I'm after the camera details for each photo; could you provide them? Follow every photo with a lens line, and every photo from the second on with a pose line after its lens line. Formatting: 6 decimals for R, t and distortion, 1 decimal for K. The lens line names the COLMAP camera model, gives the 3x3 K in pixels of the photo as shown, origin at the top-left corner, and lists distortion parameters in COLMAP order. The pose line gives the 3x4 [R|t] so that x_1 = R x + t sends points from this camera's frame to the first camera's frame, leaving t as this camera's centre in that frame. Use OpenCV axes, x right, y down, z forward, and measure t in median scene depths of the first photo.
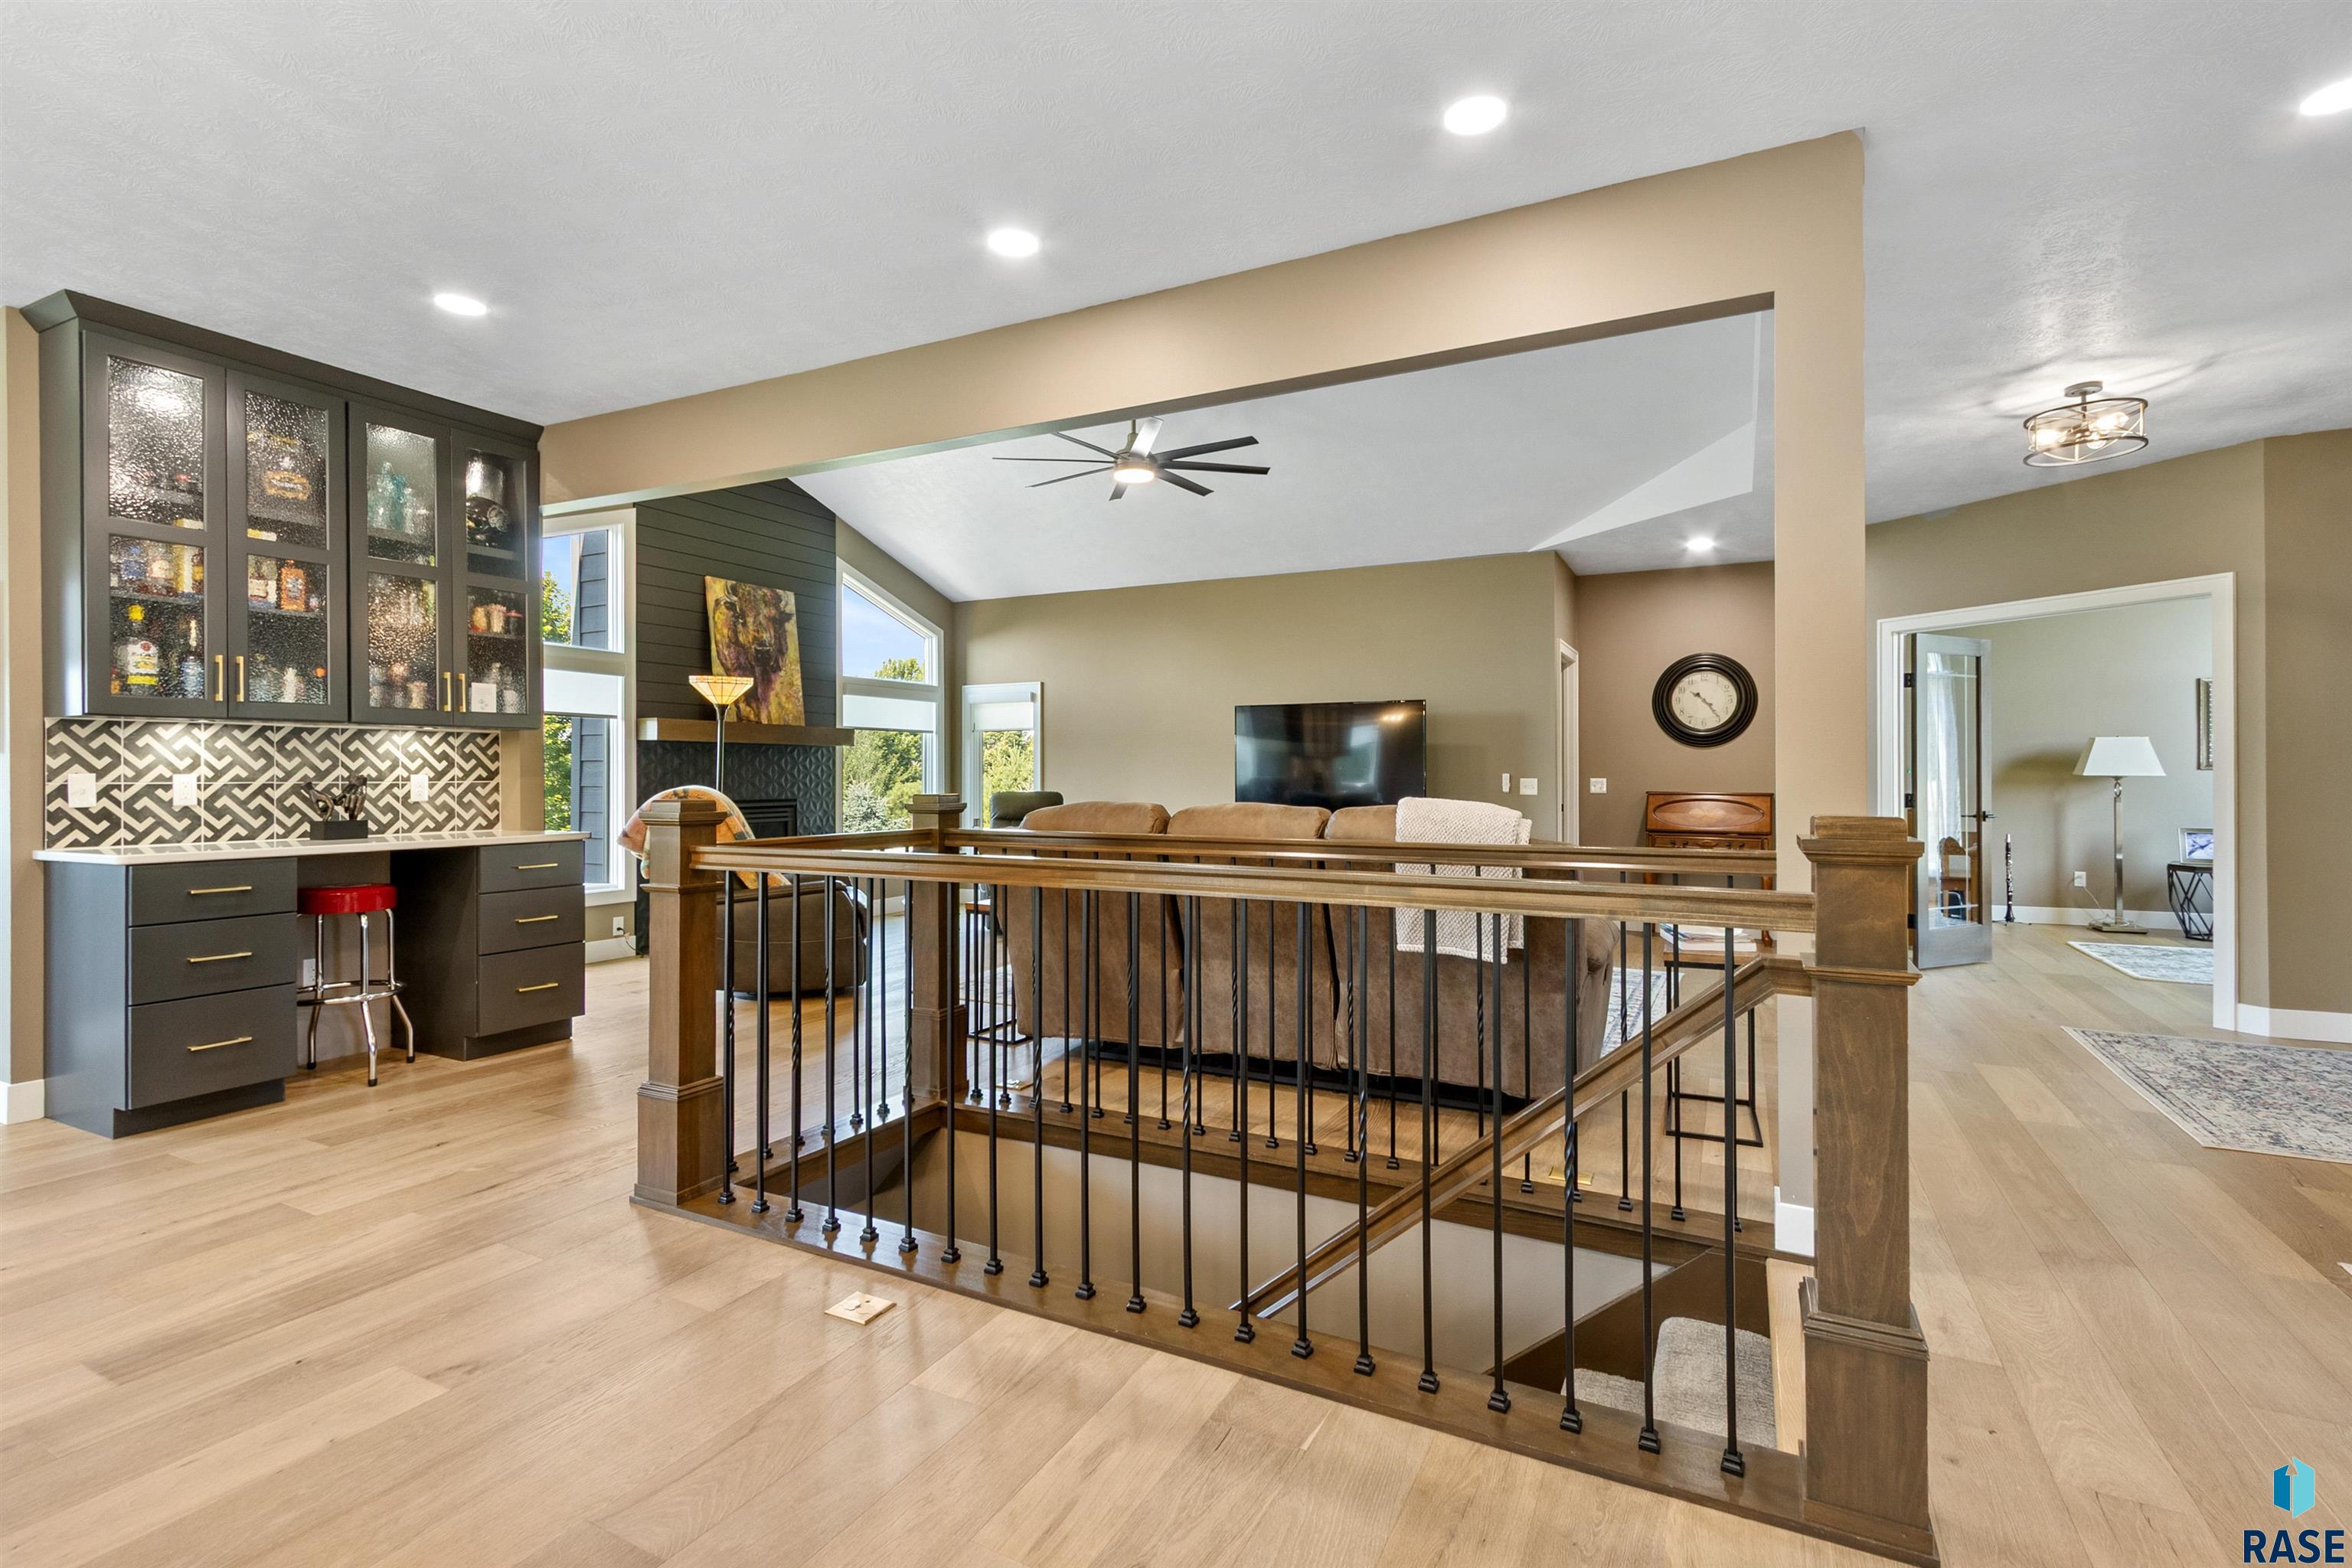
lens RADIAL K [[1082.8, 0, 1176.0], [0, 1082.8, 785.0], [0, 0, 1]] dist [0.020562, 0.000001]
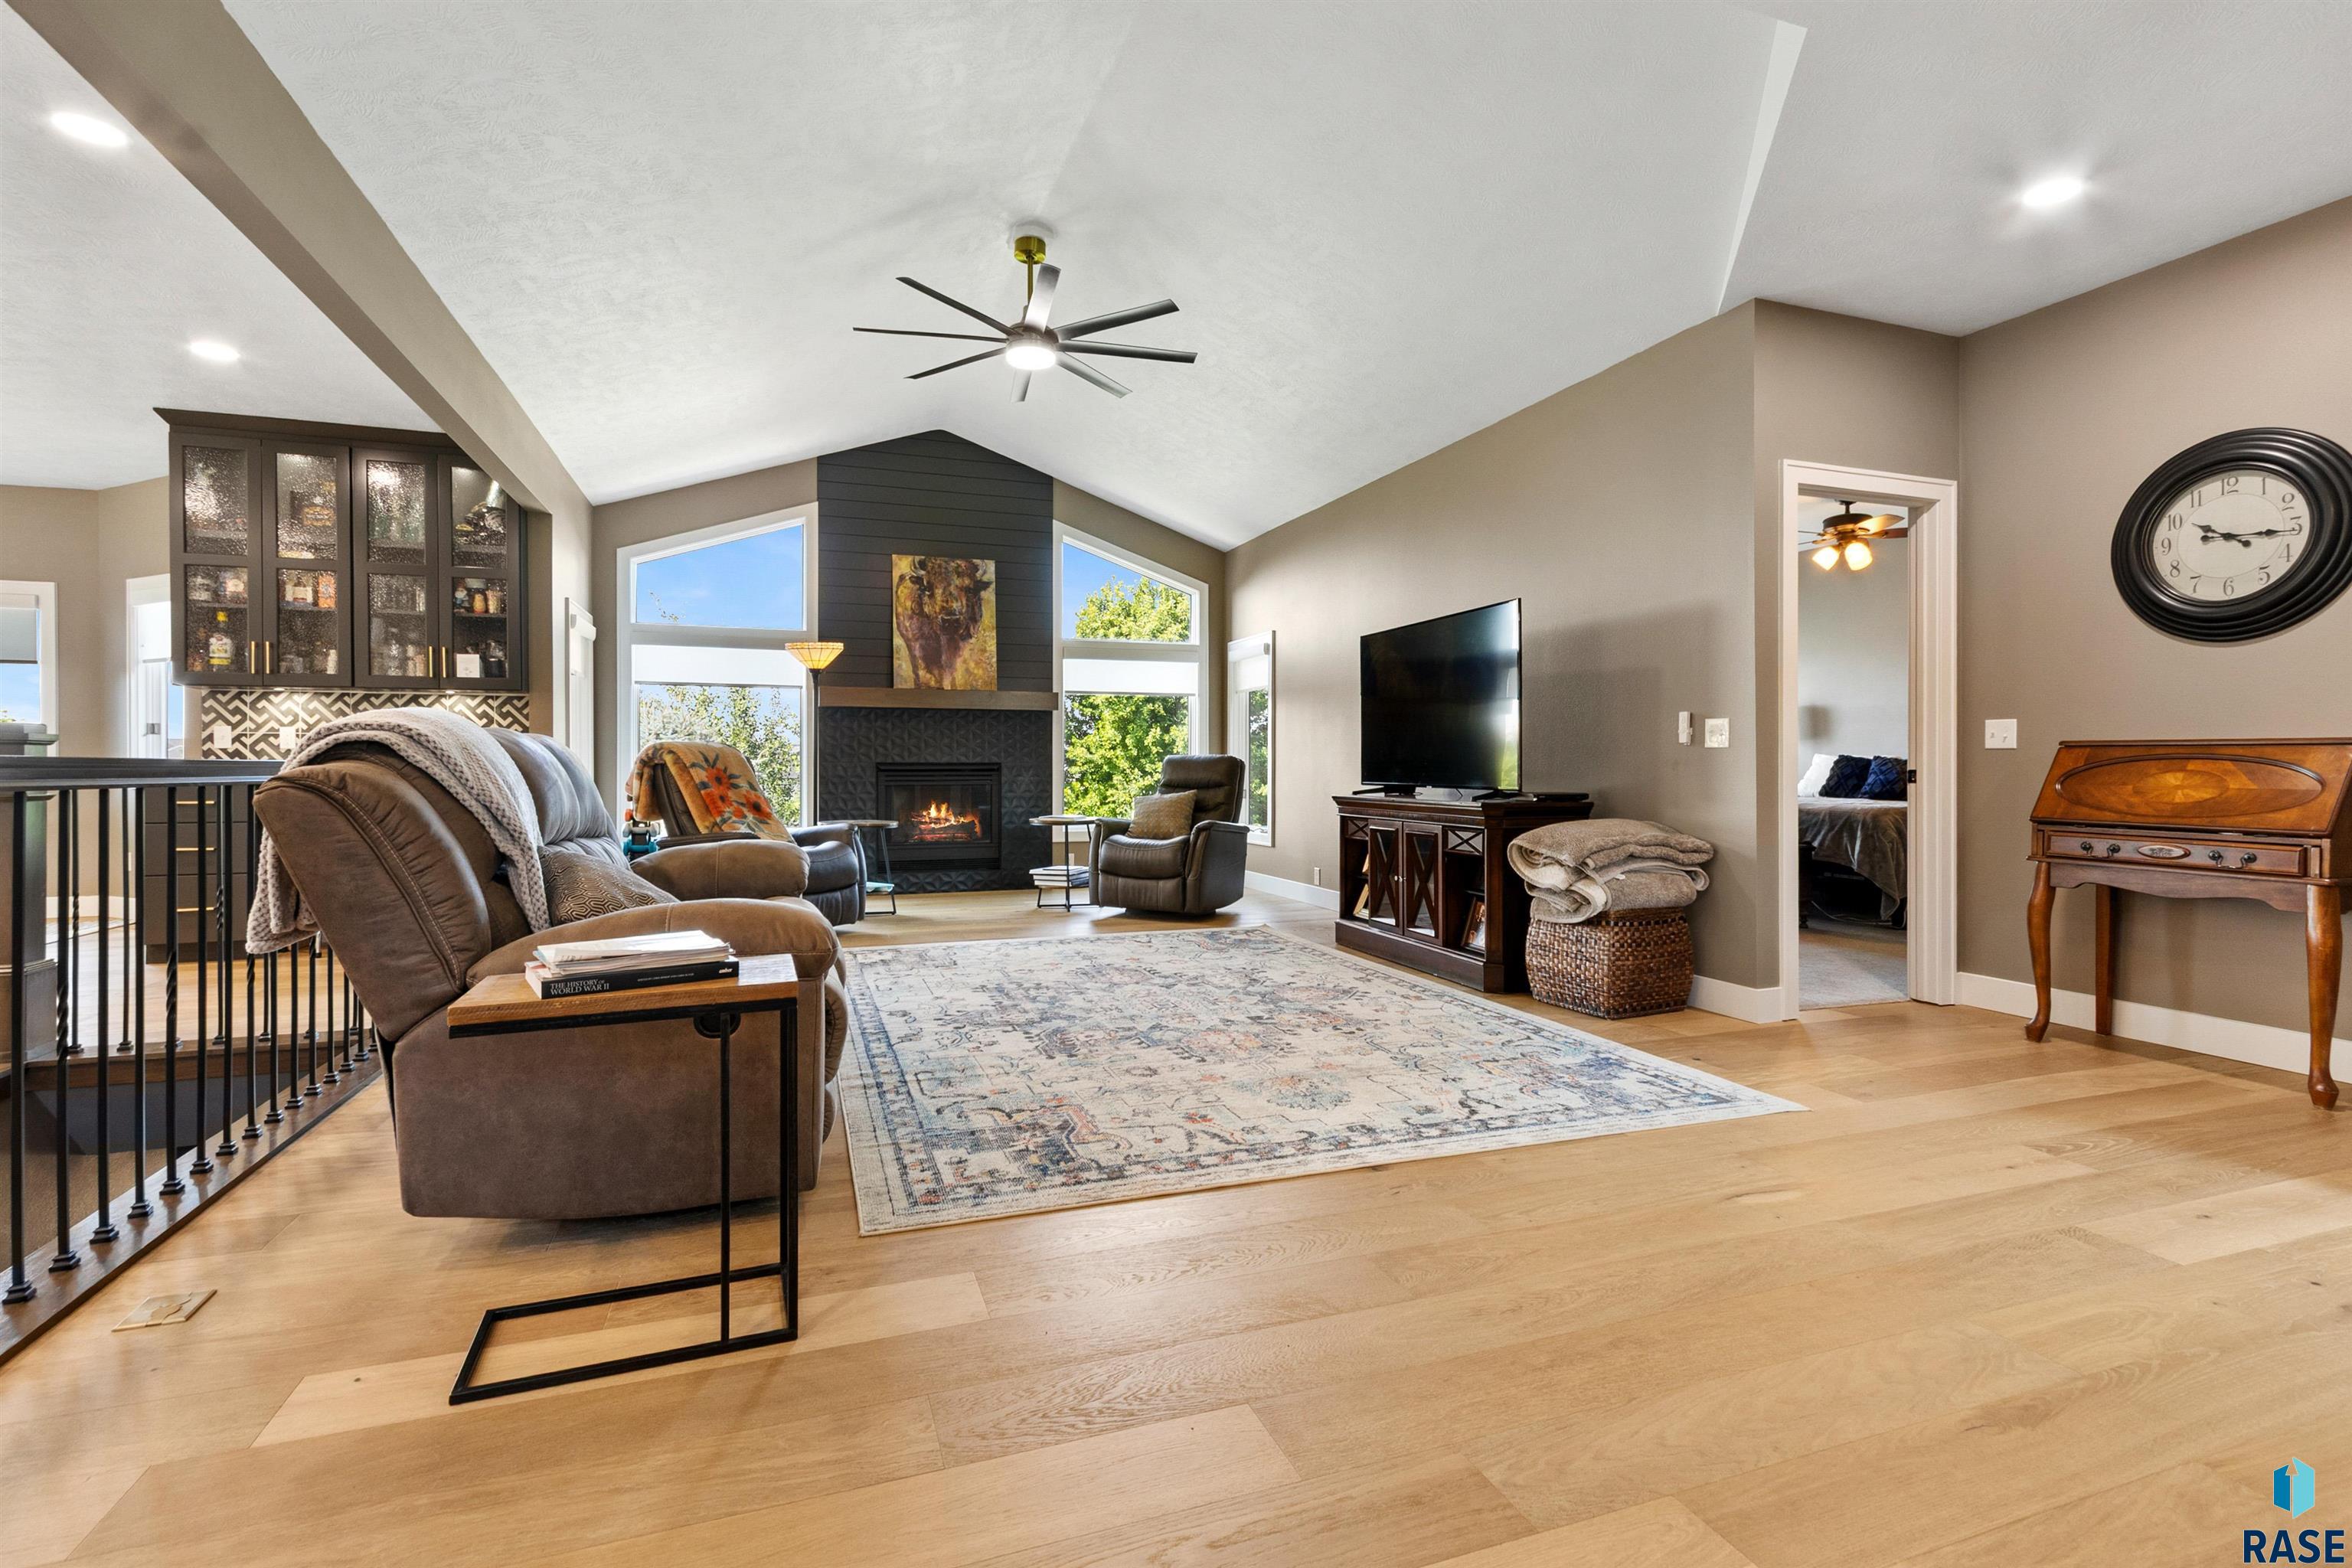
lens RADIAL K [[1082.8, 0, 1181.1], [0, 1082.8, 771.4], [0, 0, 1]] dist [0.020562, 0.000001]
pose [[0.737328, 0.002914, -0.675528, 0.787611], [-0.005455, 0.999984, -0.001640, 0.037386], [0.675512, 0.004894, 0.737332, 0.613181]]
